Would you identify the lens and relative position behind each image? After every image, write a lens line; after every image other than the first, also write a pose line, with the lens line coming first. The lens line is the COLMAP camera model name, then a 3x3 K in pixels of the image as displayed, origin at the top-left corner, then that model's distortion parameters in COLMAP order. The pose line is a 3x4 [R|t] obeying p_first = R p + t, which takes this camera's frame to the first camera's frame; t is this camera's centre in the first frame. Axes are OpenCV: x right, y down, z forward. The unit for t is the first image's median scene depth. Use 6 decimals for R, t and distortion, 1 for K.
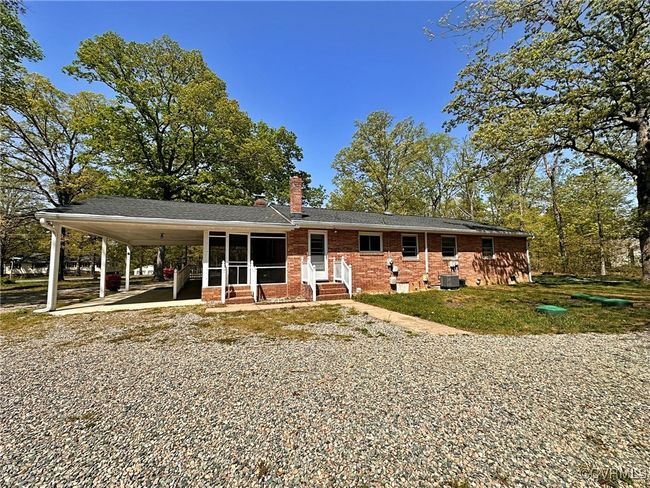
lens RADIAL K [[261.7, 0, 322.9], [0, 261.7, 244.4], [0, 0, 1]] dist [-0.005774, 0.000485]
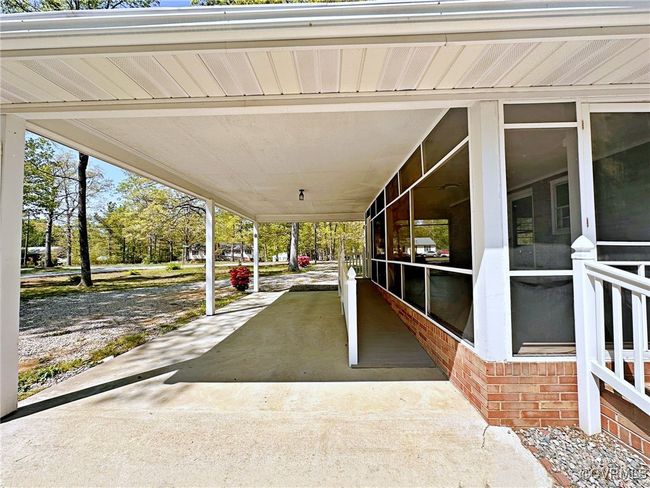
lens RADIAL K [[261.7, 0, 322.9], [0, 261.7, 244.4], [0, 0, 1]] dist [-0.005774, 0.000485]
pose [[0.905511, -0.012241, -0.424145, -0.180781], [0.033530, 0.998522, 0.042767, 0.019818], [0.422995, -0.052948, 0.904584, 0.274630]]
